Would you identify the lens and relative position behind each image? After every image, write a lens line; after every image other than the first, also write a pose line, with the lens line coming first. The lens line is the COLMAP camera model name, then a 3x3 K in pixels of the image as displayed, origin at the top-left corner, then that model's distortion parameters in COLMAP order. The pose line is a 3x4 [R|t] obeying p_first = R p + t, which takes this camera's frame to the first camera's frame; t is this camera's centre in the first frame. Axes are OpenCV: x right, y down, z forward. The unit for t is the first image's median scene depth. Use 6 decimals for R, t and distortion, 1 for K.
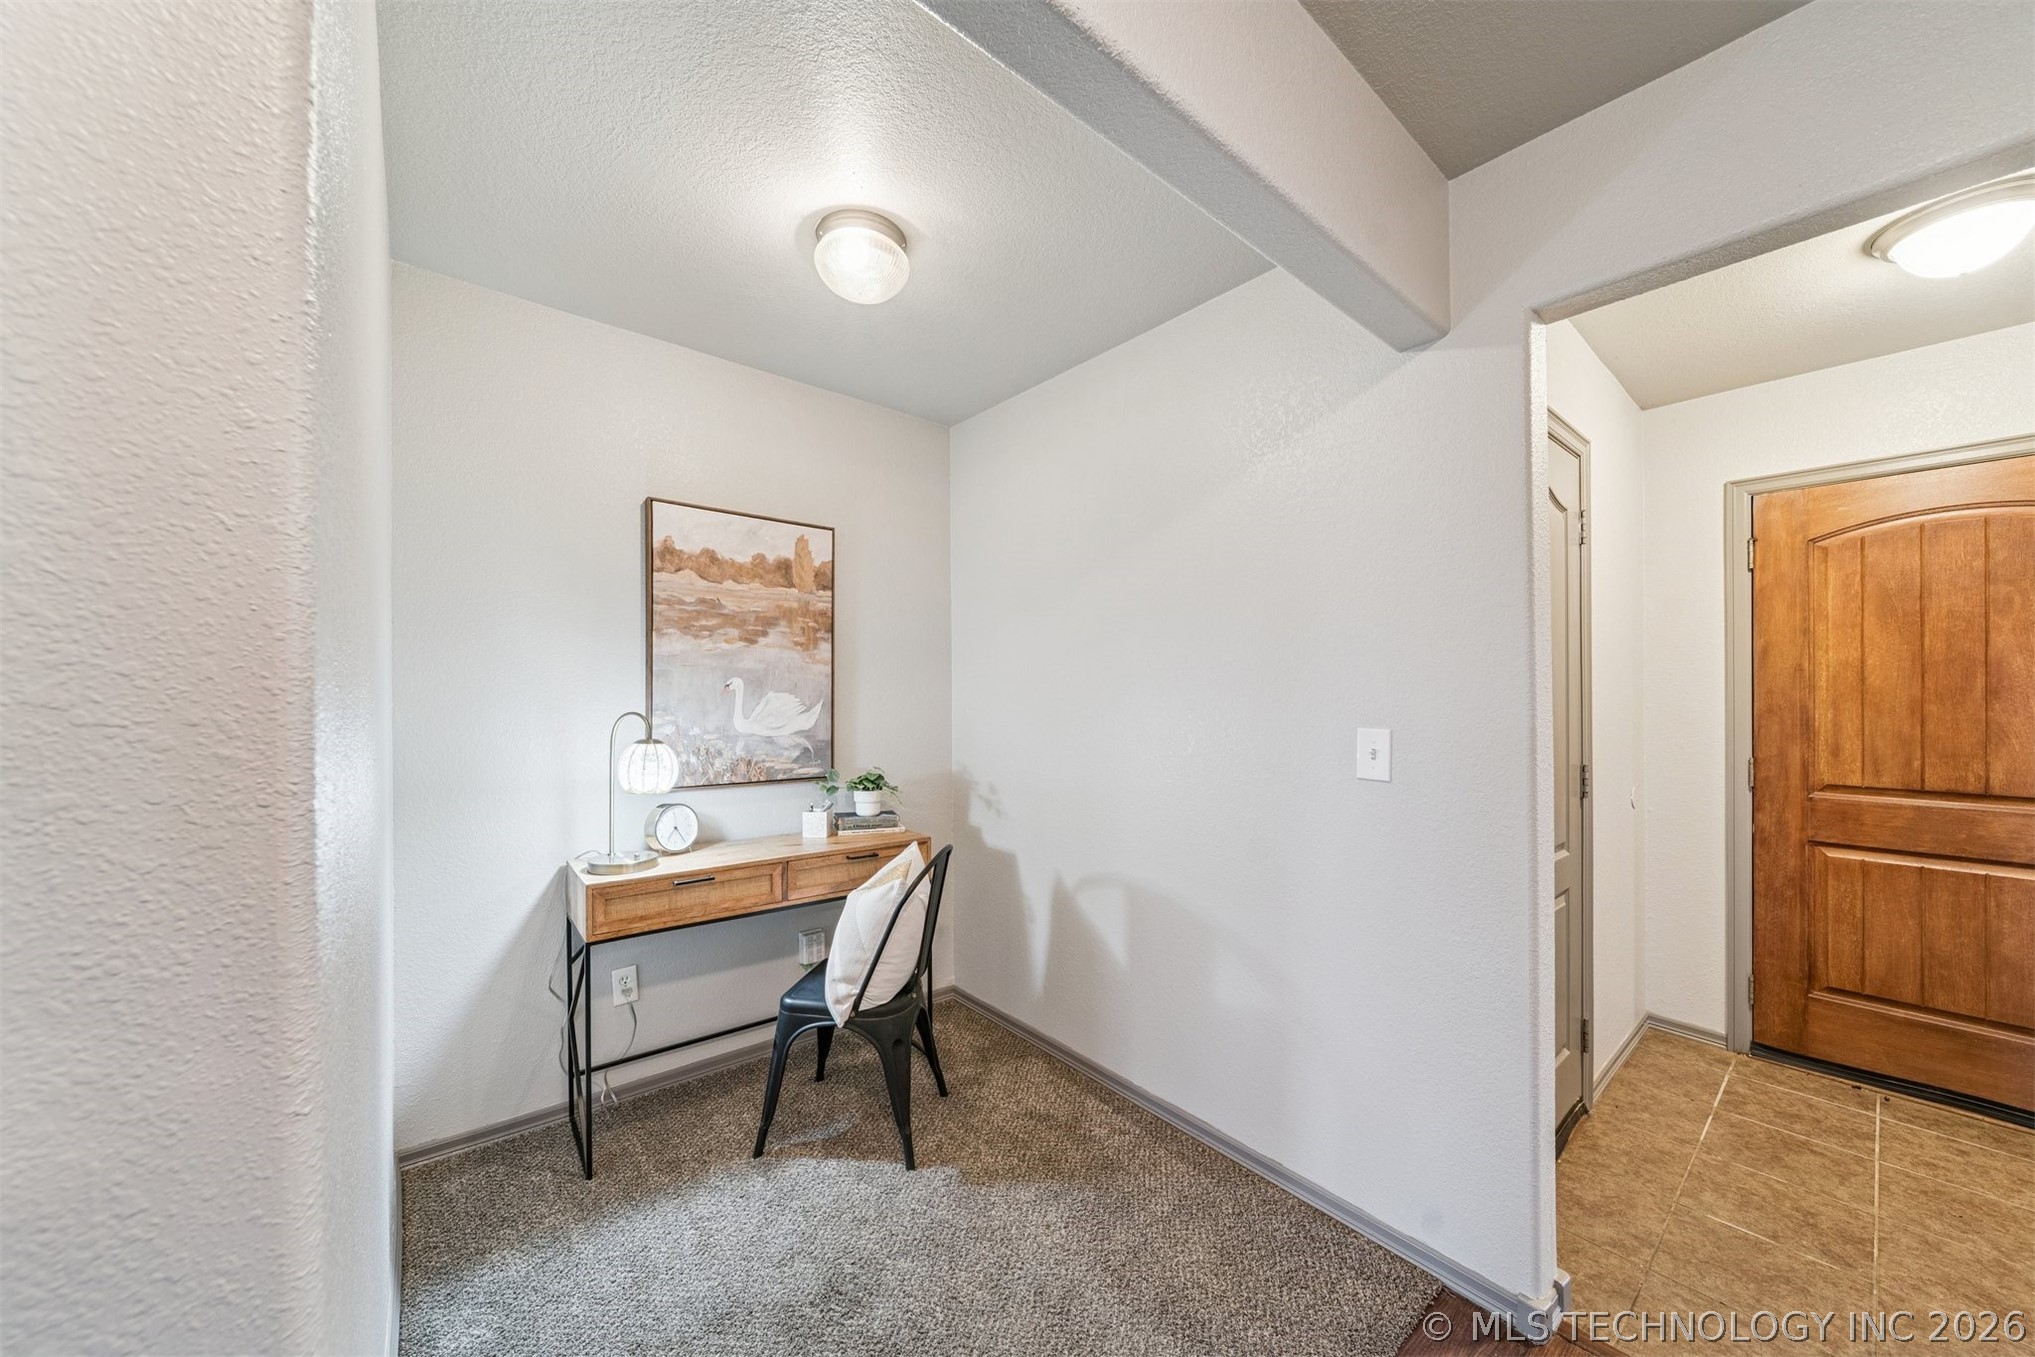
lens RADIAL K [[720.9, 0, 1029.9], [0, 720.9, 691.3], [0, 0, 1]] dist [0.001224, -0.000530]
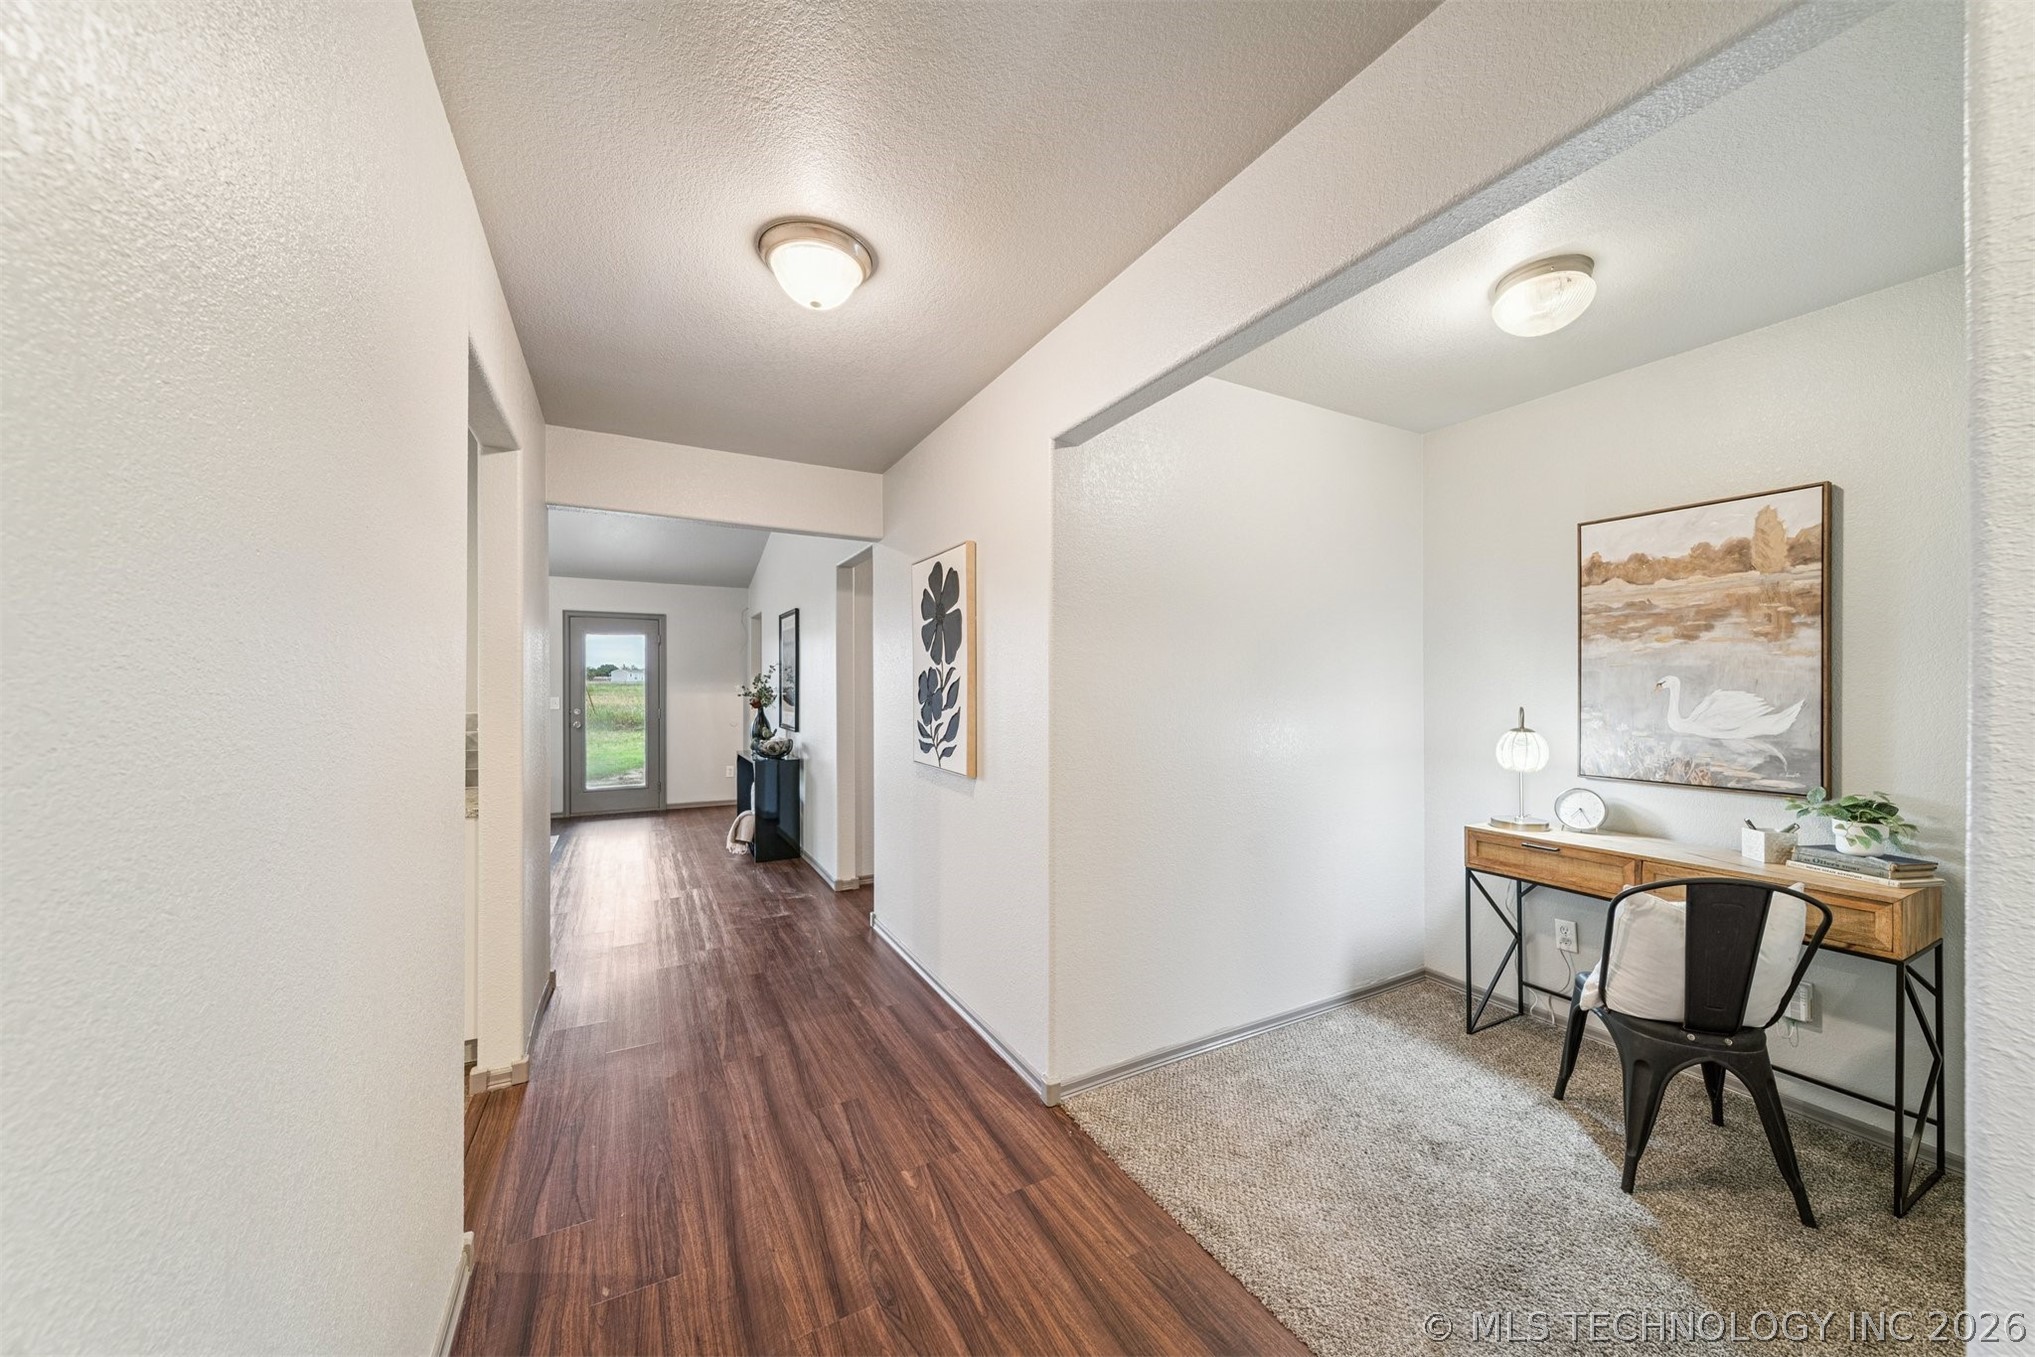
lens RADIAL K [[720.9, 0, 1019.8], [0, 720.9, 685.7], [0, 0, 1]] dist [0.001224, -0.000530]
pose [[-0.200418, -0.011349, -0.979645, 0.731748], [0.001875, 0.999927, -0.011967, 0.004568], [0.979709, -0.004235, -0.200382, 0.321016]]
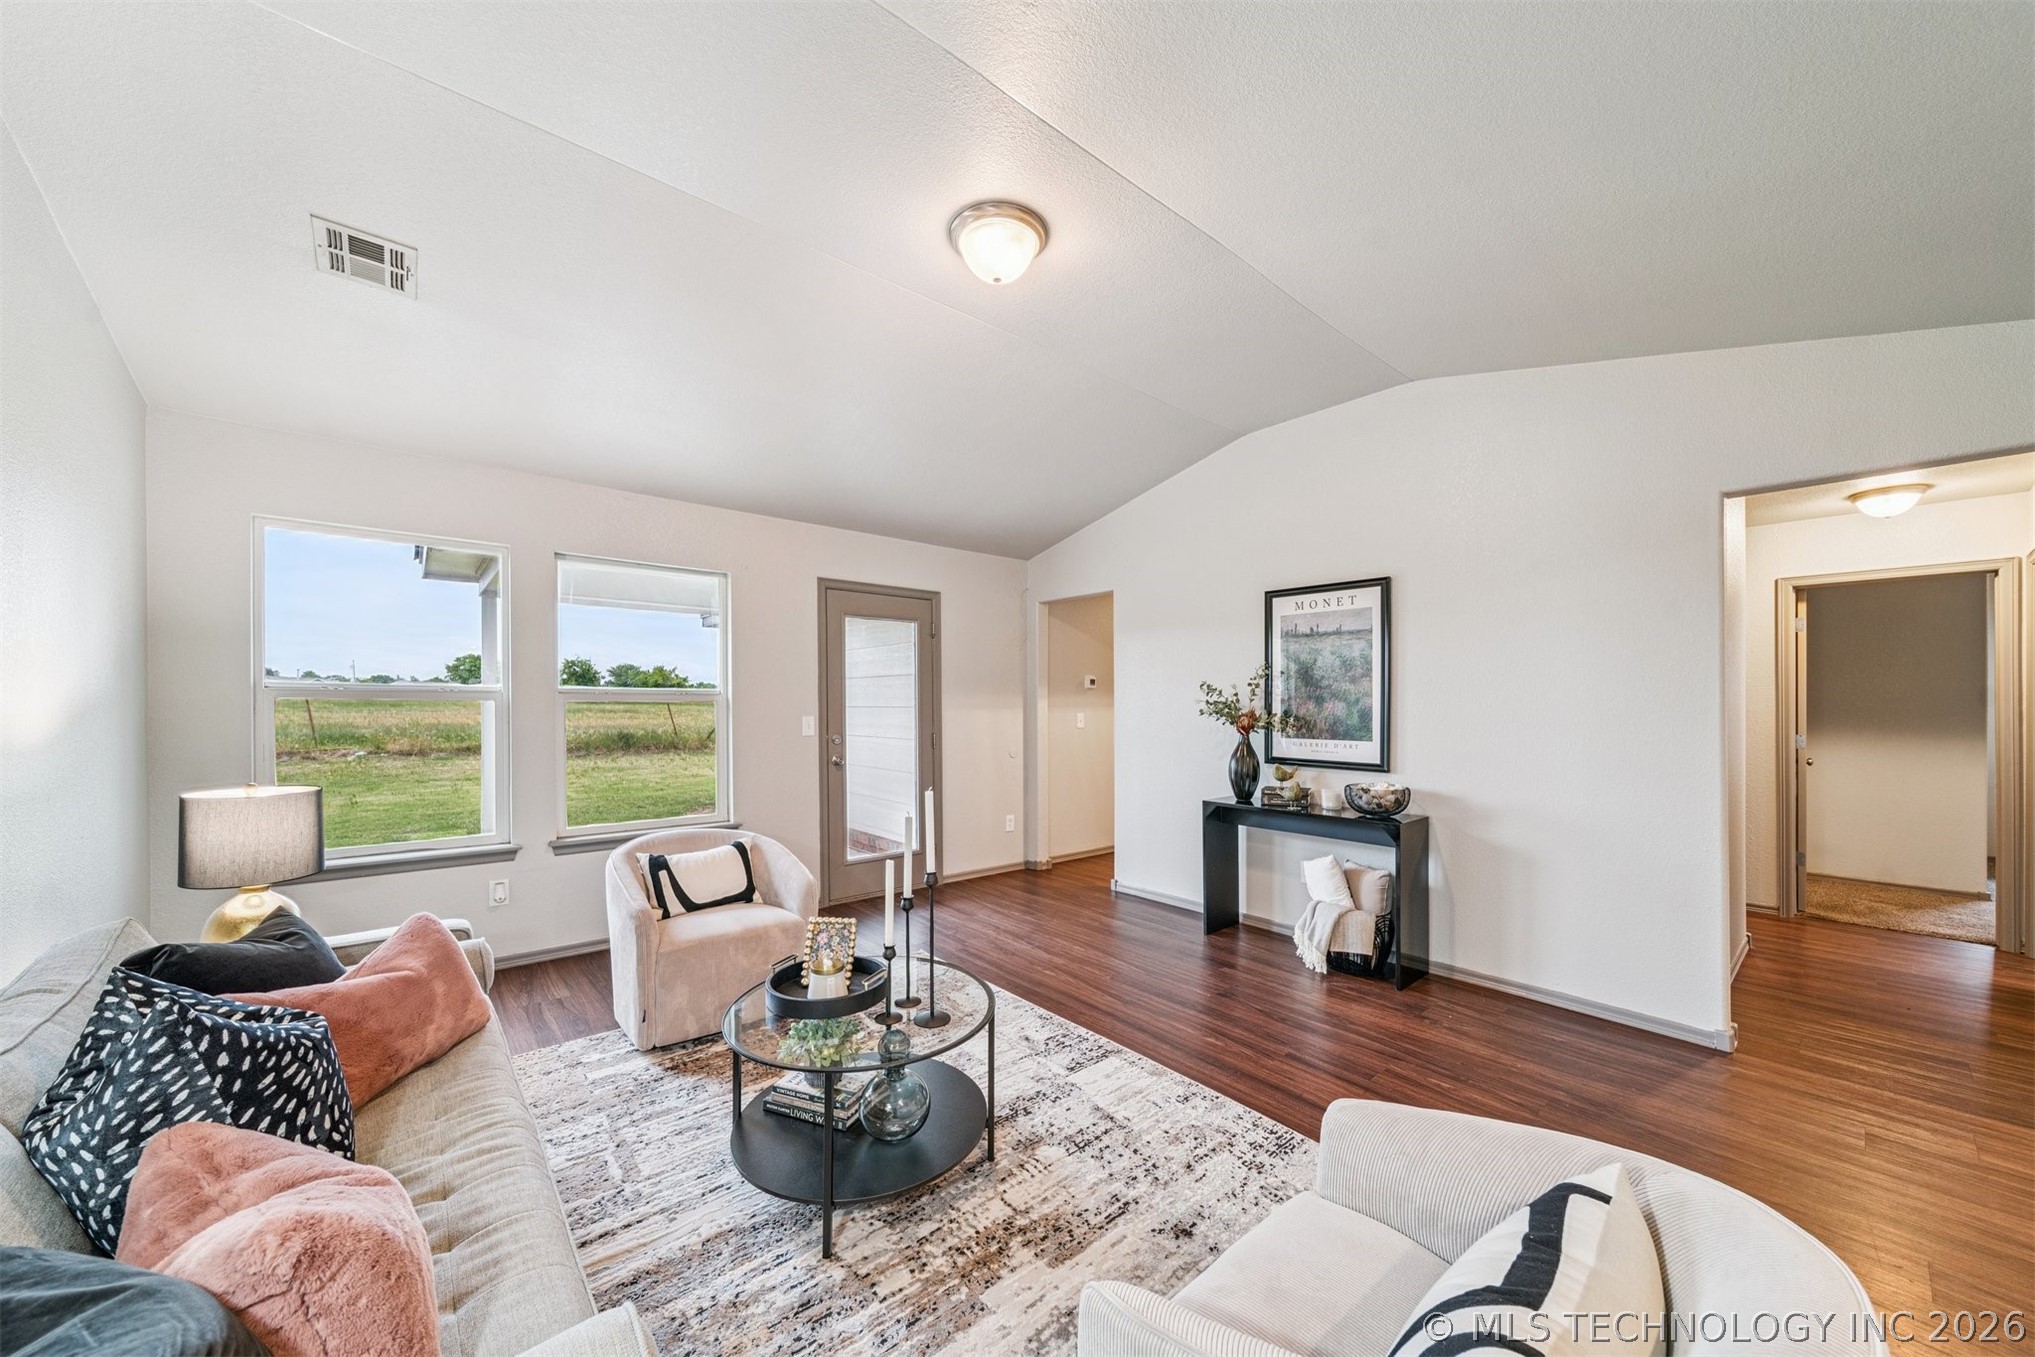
lens RADIAL K [[720.9, 0, 1021.5], [0, 720.9, 699.0], [0, 0, 1]] dist [0.001224, -0.000530]
pose [[0.012027, -0.016665, -0.999789, 0.058812], [0.000288, 0.999861, -0.016663, -0.000603], [0.999928, -0.000088, 0.012030, -1.649147]]
